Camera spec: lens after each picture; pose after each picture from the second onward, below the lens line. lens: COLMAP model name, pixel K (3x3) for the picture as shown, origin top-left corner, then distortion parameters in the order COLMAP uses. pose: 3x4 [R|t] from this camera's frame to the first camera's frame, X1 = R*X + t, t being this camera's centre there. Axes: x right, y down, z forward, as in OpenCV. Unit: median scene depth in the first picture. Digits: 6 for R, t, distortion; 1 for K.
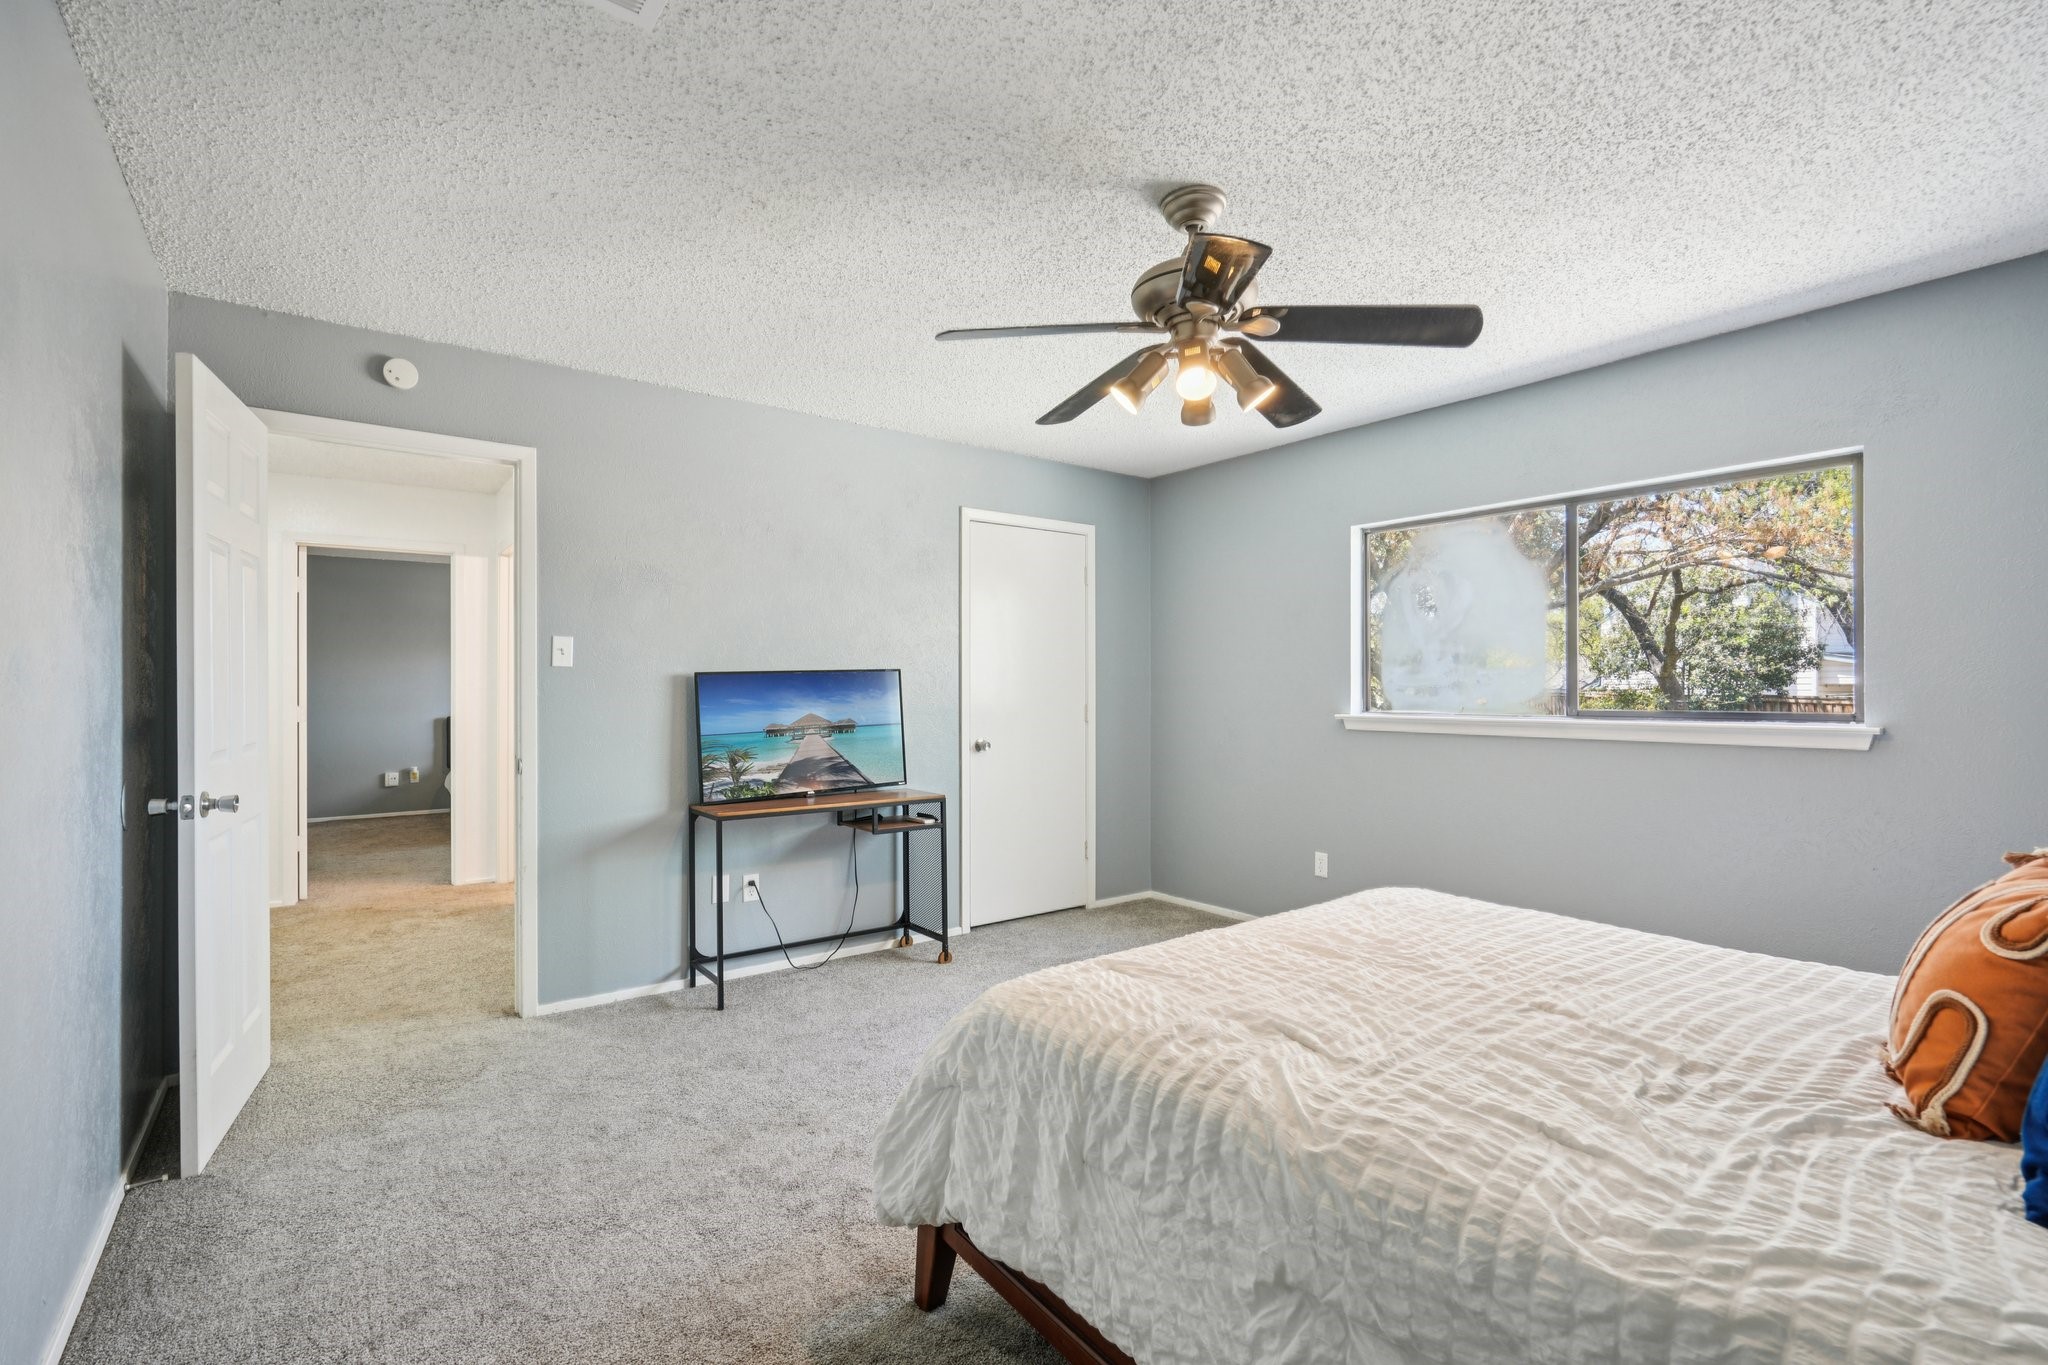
lens RADIAL K [[940.0, 0, 1020.6], [0, 940.0, 689.0], [0, 0, 1]] dist [-0.000144, -0.000286]
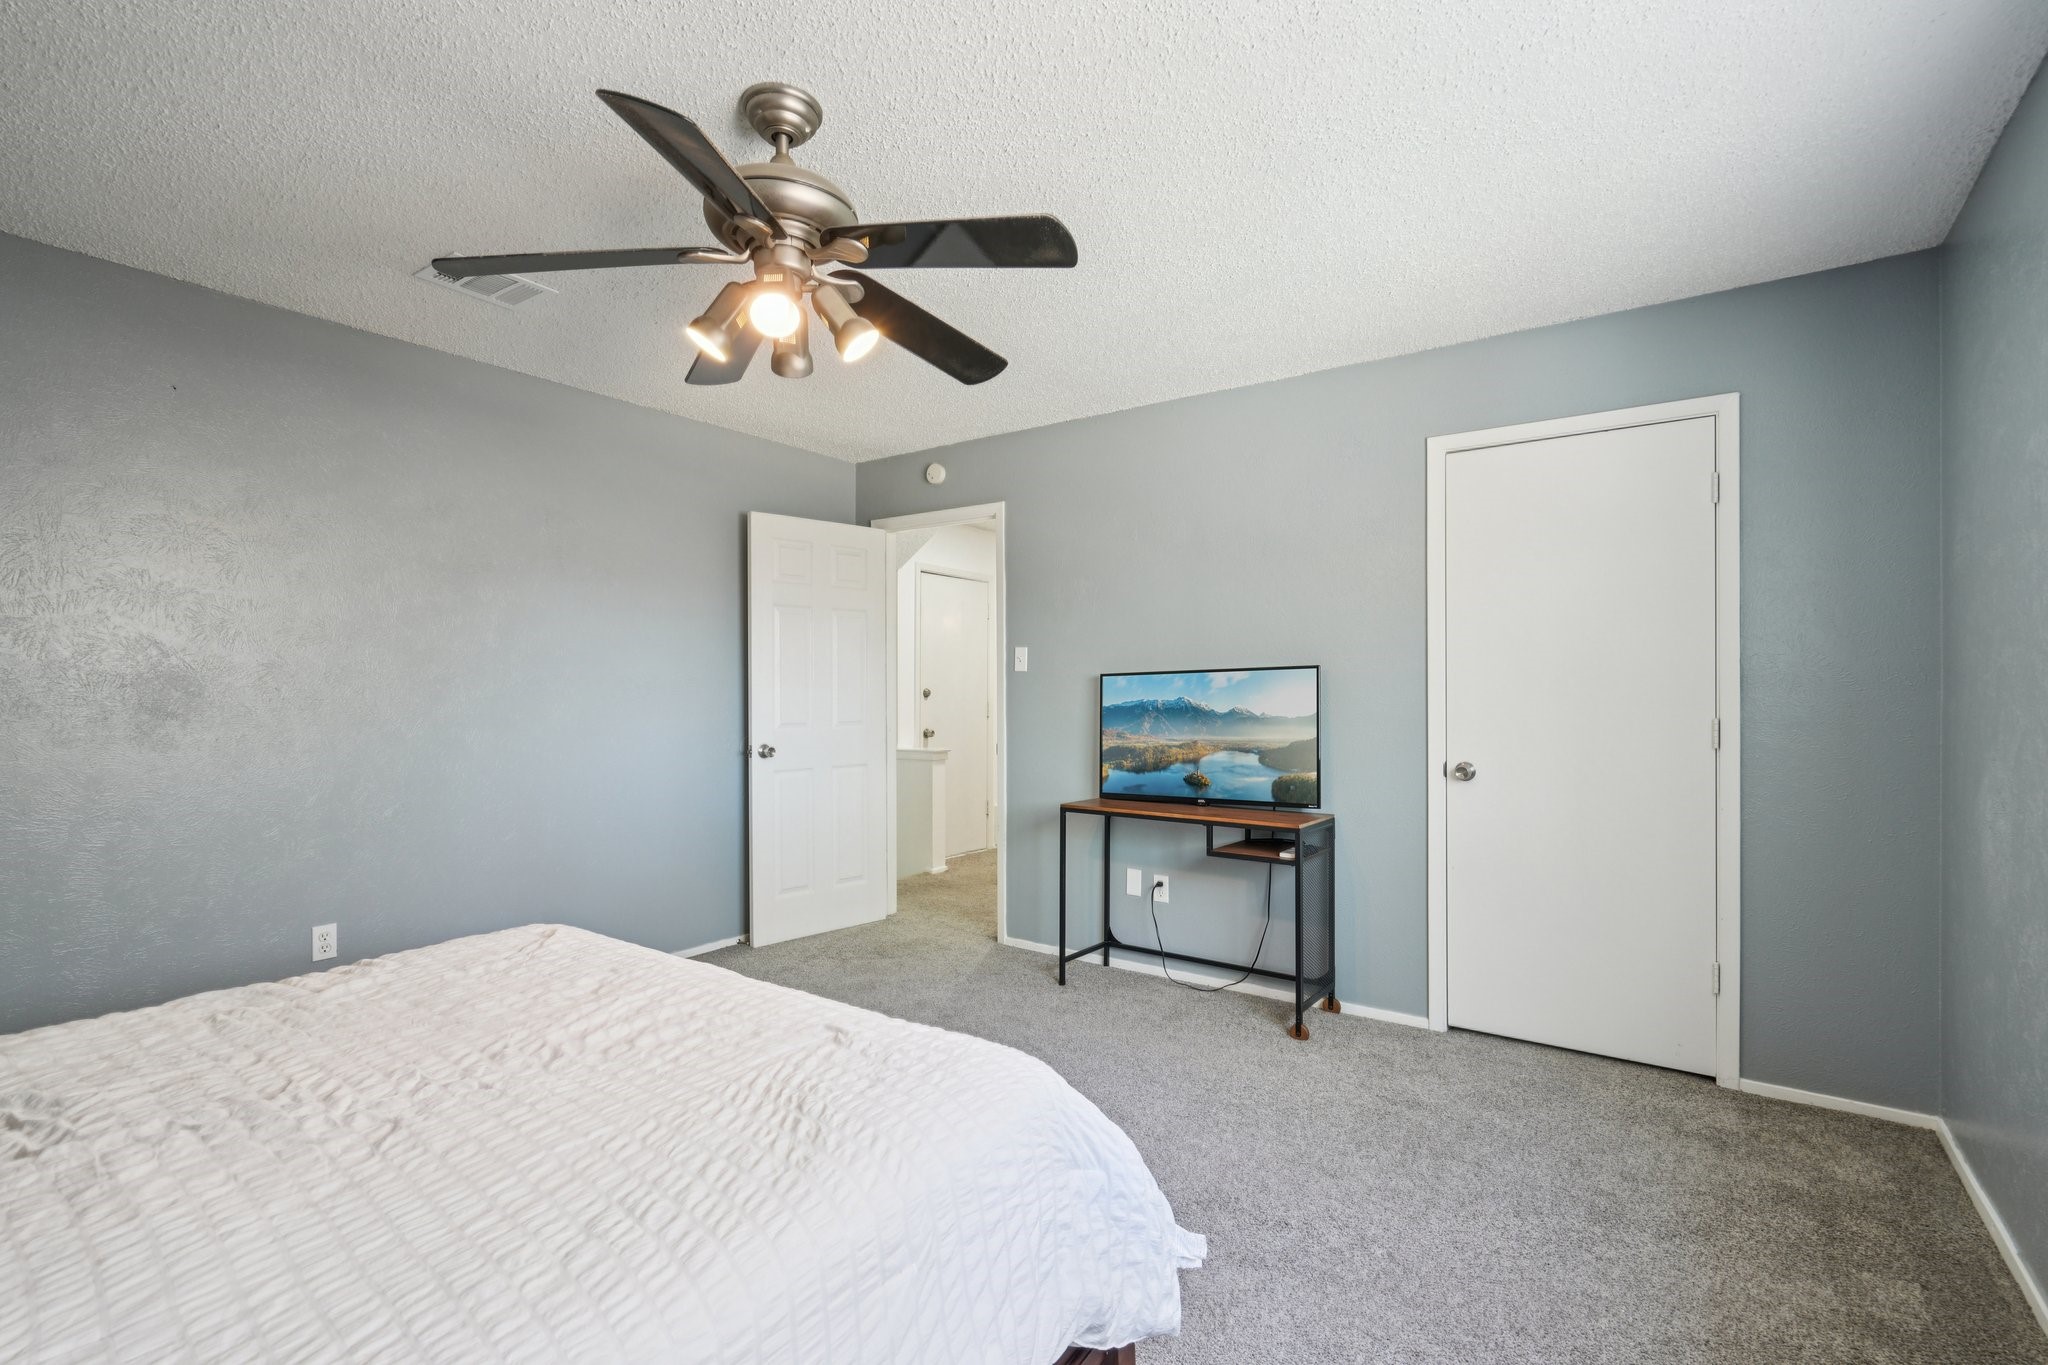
lens RADIAL K [[940.0, 0, 1020.6], [0, 940.0, 689.0], [0, 0, 1]] dist [-0.000144, -0.000286]
pose [[0.283280, 0.005098, -0.959024, 0.643090], [0.002510, 0.999979, 0.006058, -0.007767], [0.959034, -0.004124, 0.283261, 0.587224]]
